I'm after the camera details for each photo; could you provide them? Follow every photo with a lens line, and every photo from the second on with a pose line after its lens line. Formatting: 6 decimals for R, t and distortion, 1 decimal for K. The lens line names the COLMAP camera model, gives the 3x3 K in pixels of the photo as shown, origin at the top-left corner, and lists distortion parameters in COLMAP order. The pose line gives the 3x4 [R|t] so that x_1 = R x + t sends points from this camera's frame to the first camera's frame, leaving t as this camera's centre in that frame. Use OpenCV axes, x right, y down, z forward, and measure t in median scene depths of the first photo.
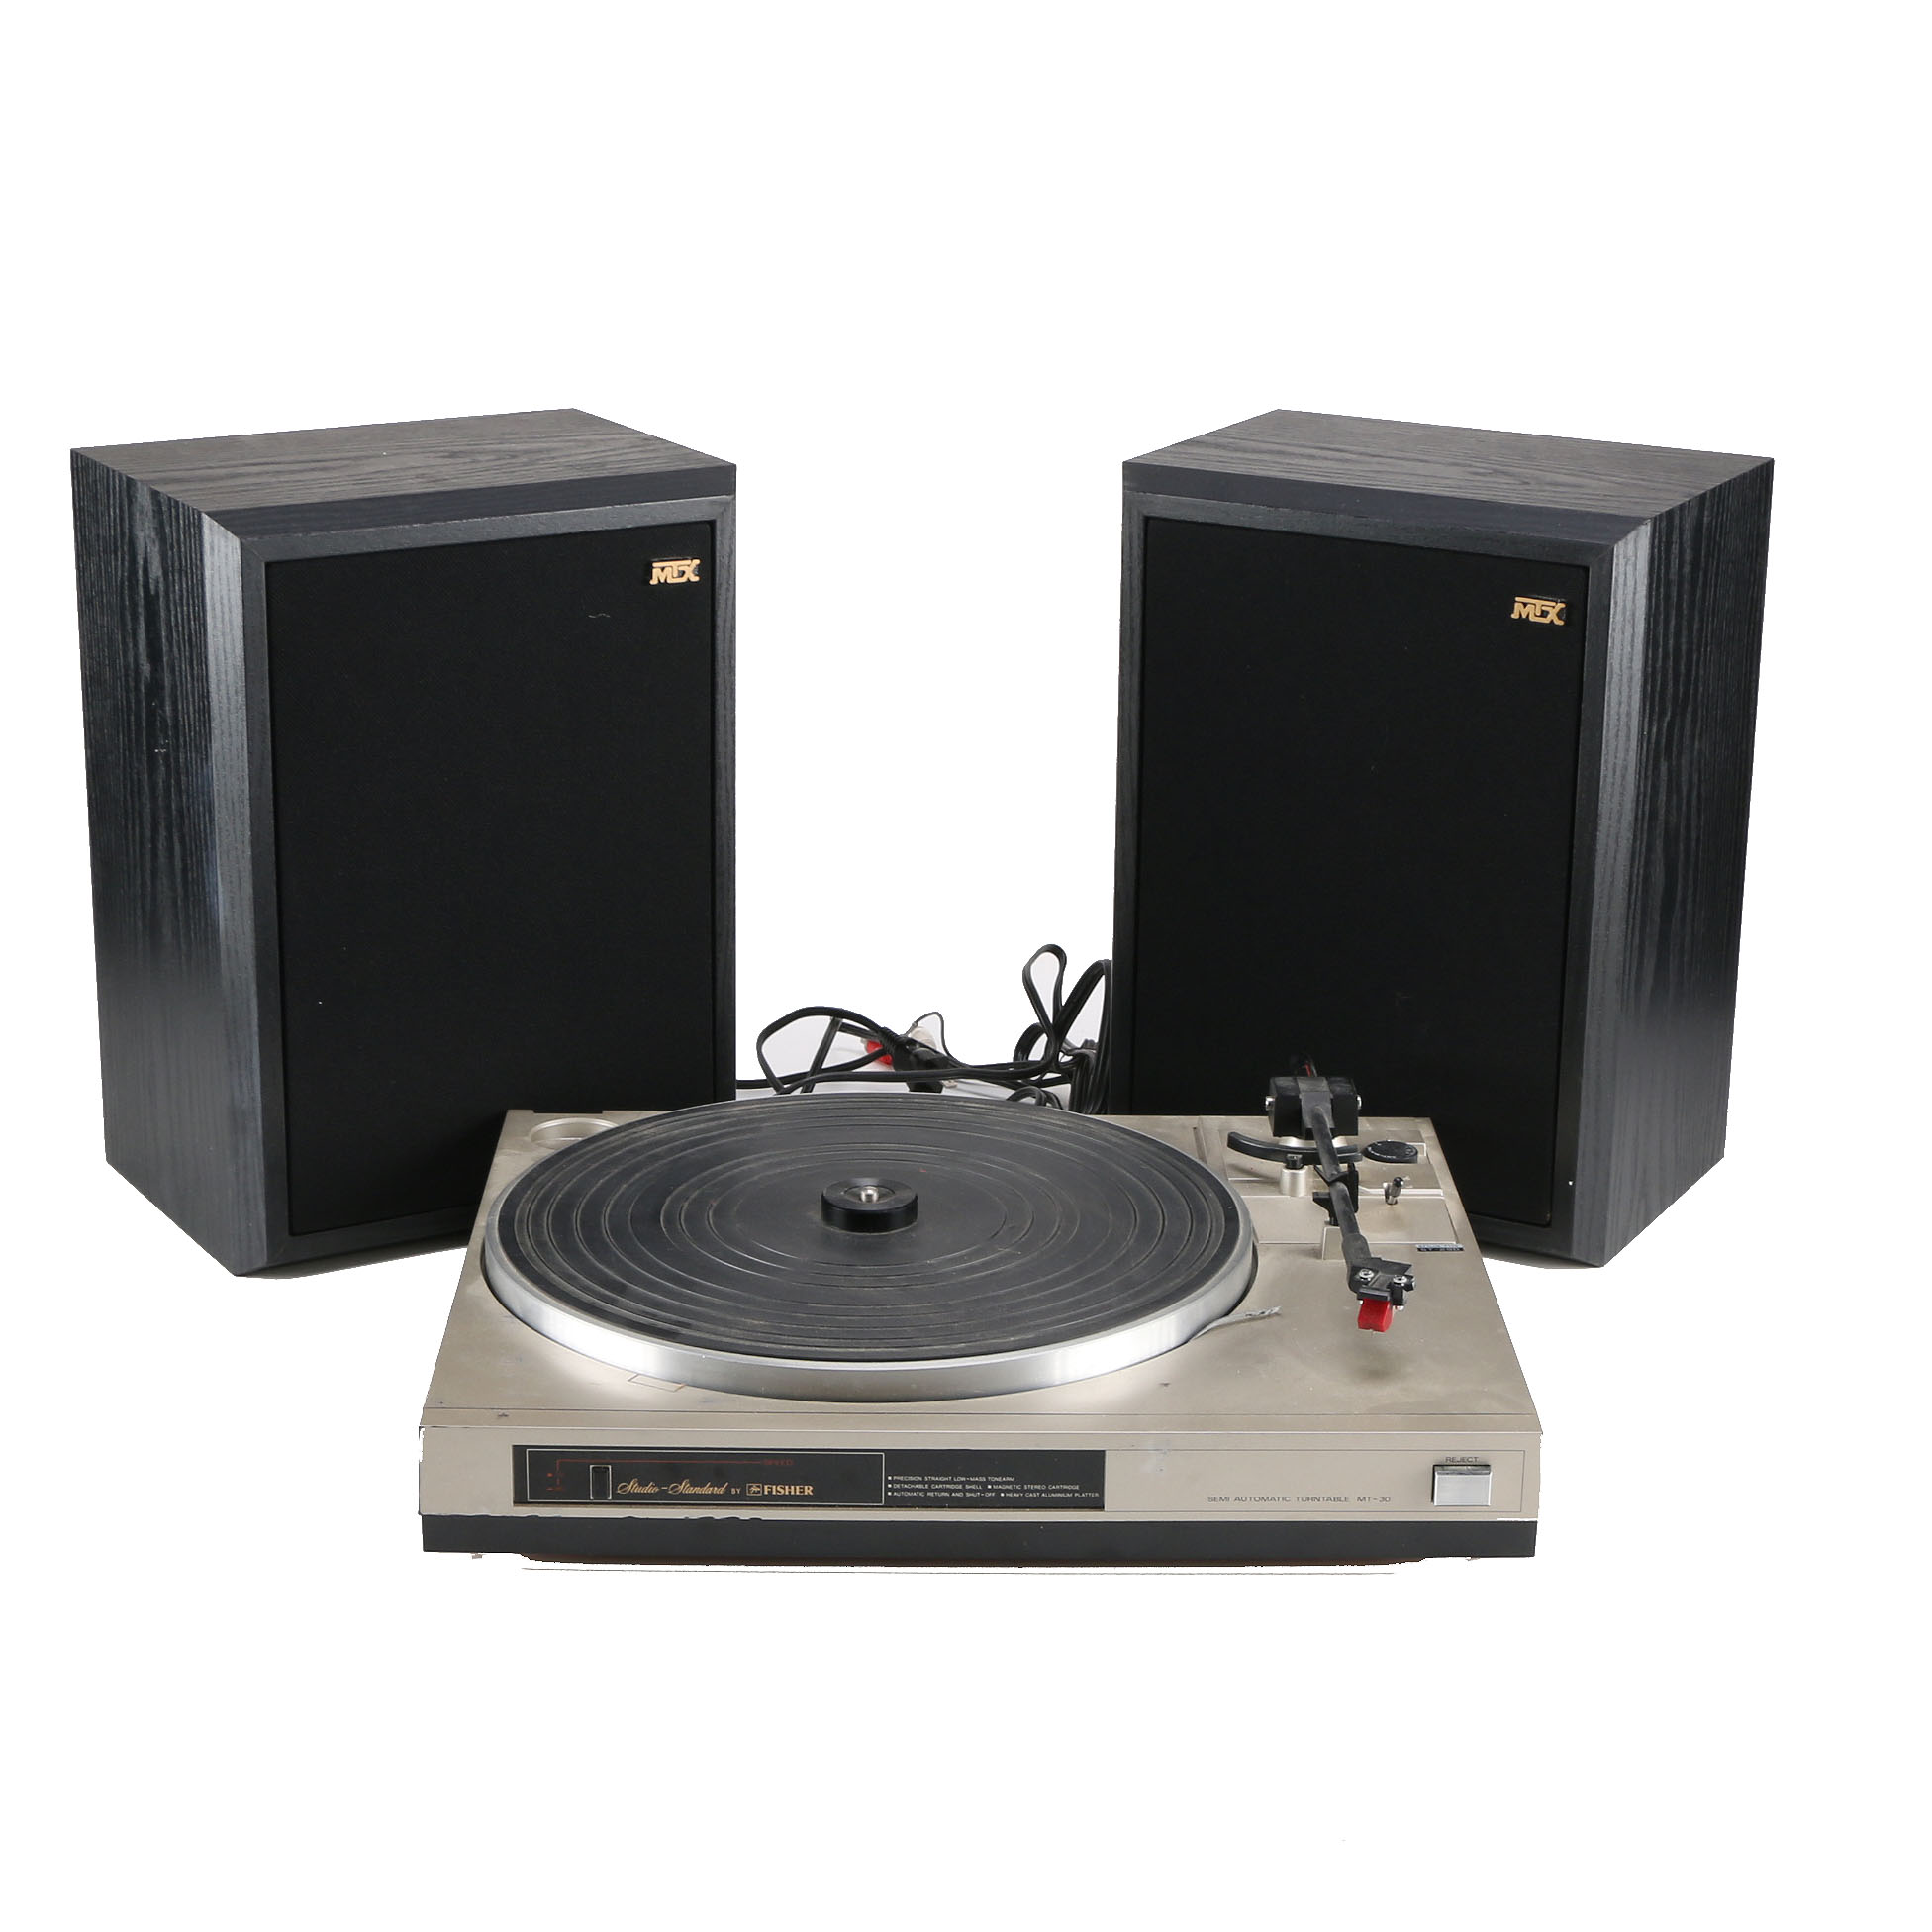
lens RADIAL K [[4349.4, 0, 1040.7], [0, 4349.4, 967.6], [0, 0, 1]] dist [-0.038111, -0.311082]
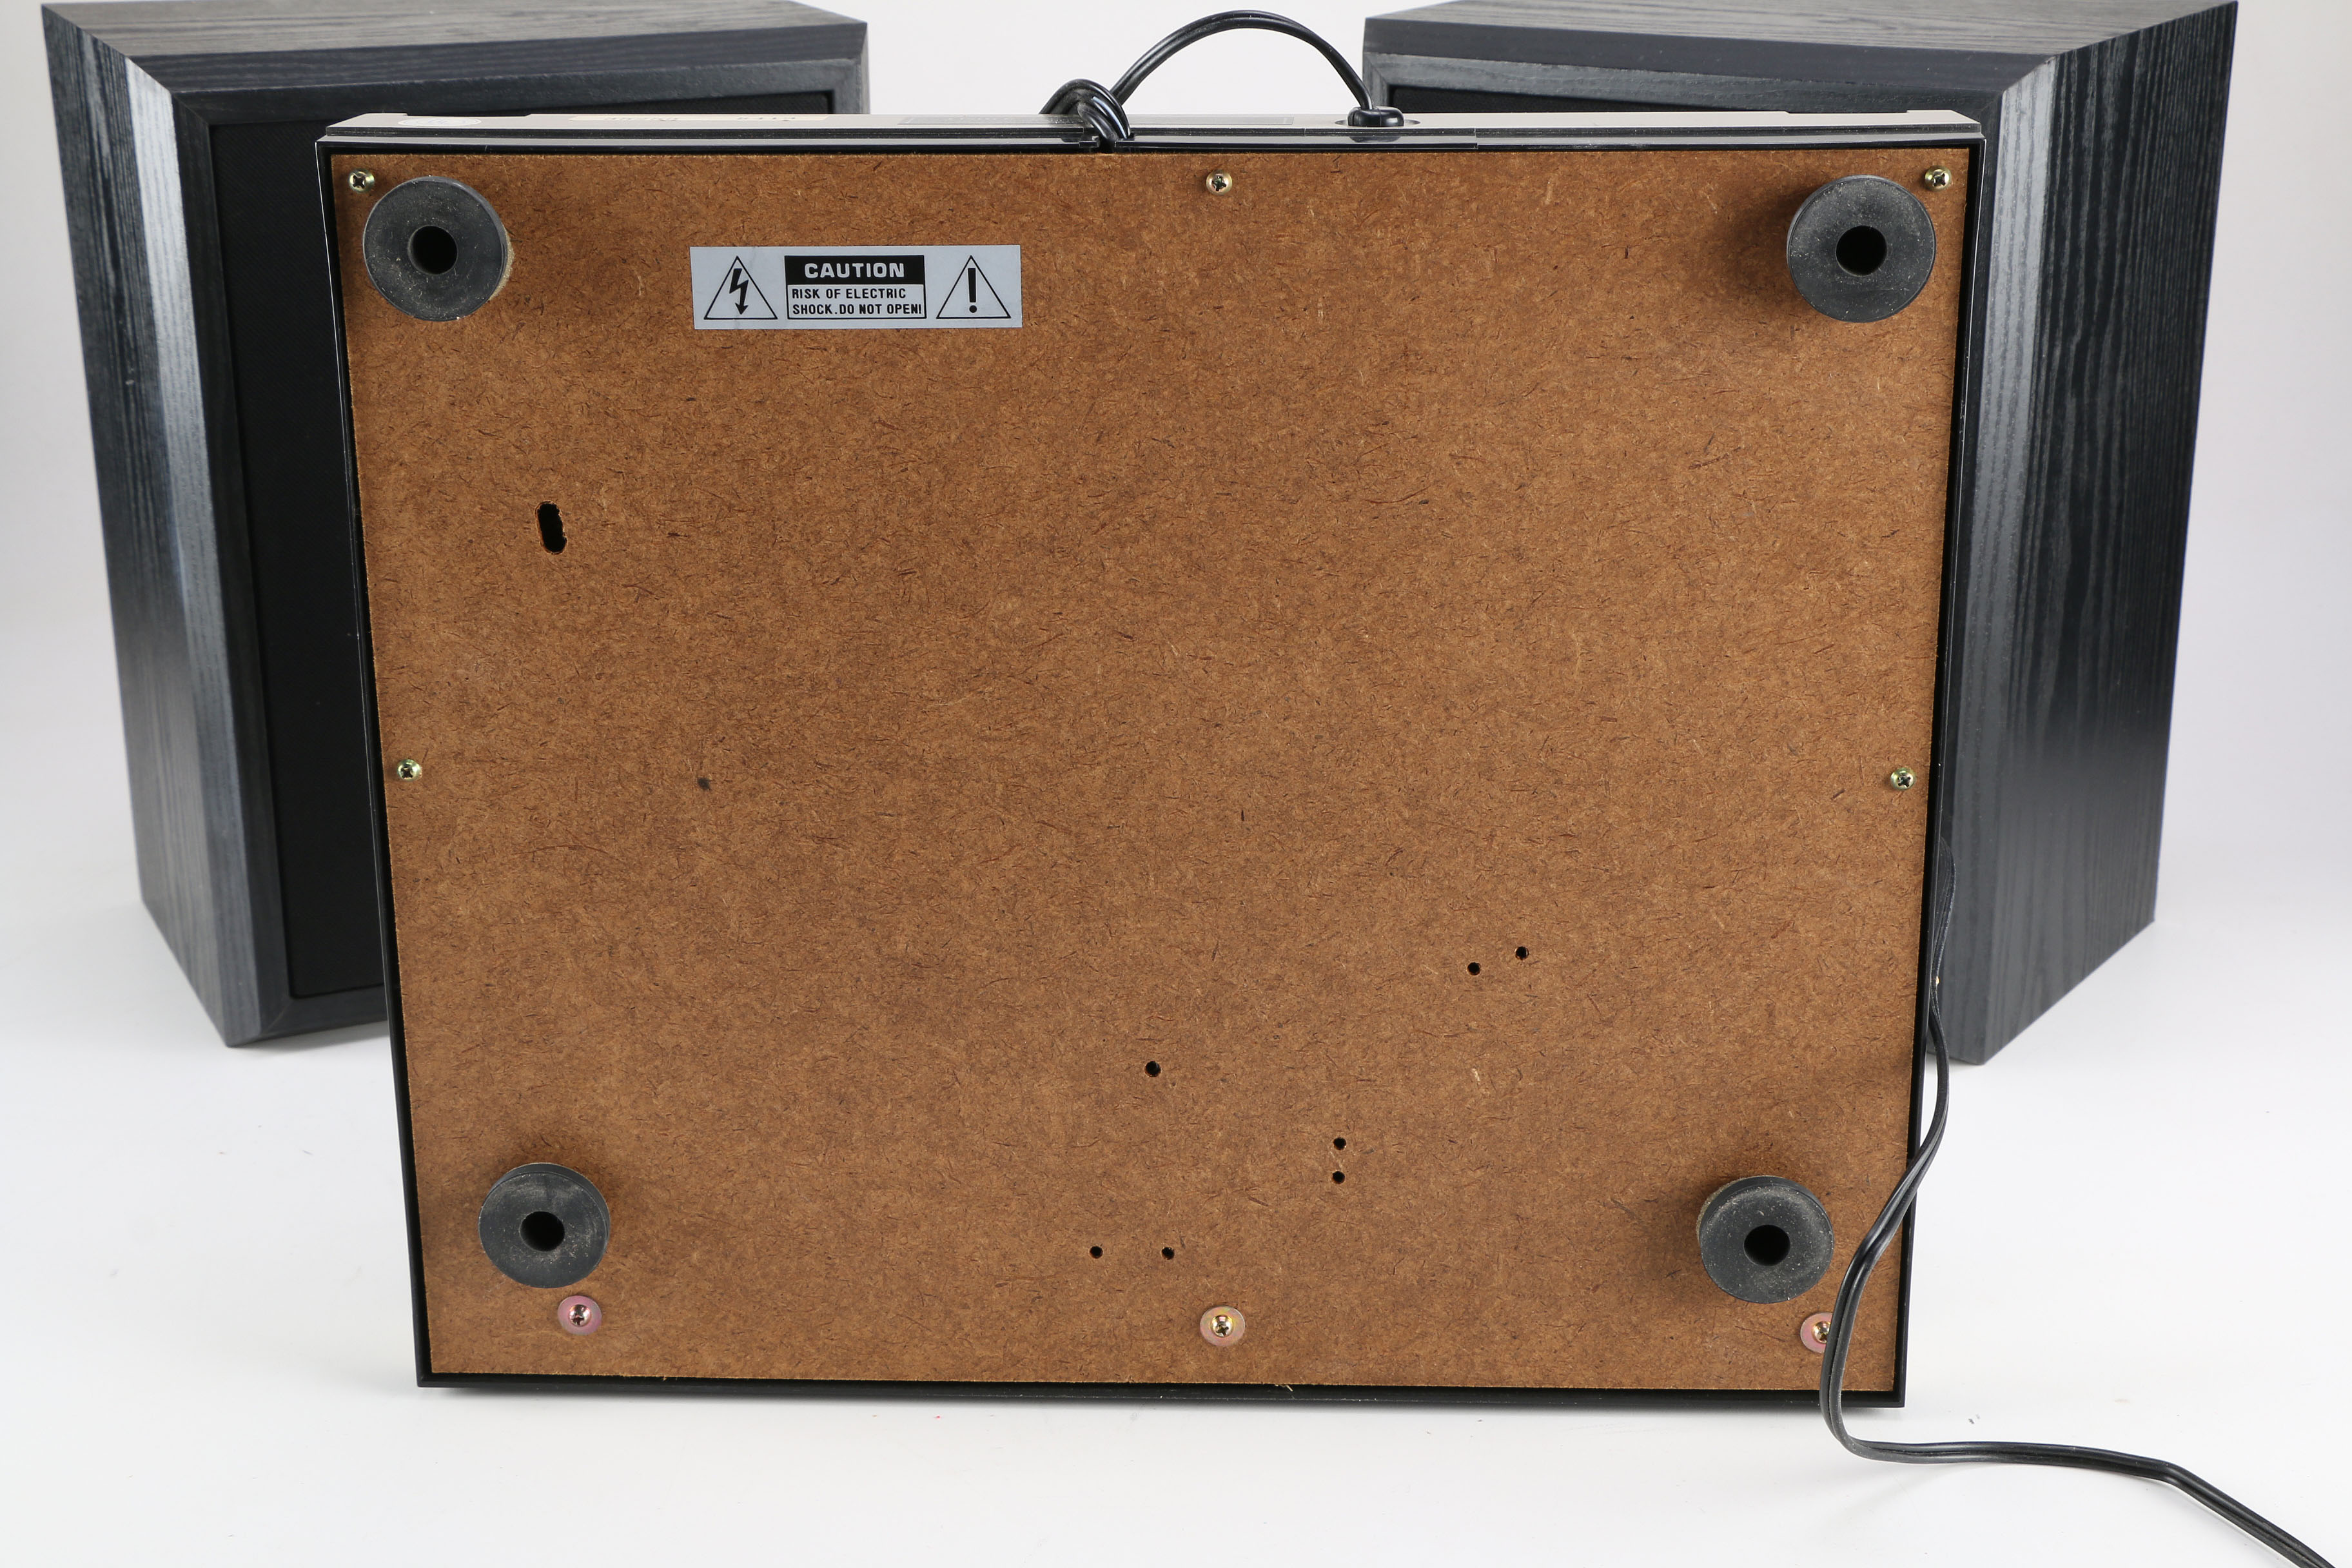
lens RADIAL K [[3690.8, 0, 1176.0], [0, 3690.8, 784.0], [0, 0, 1]] dist [0.111960, 0.098919]
pose [[0.993382, 0.010280, -0.114399, 0.064404], [-0.008552, 0.999842, 0.015582, 0.010797], [0.114541, -0.014500, 0.993313, 0.344629]]
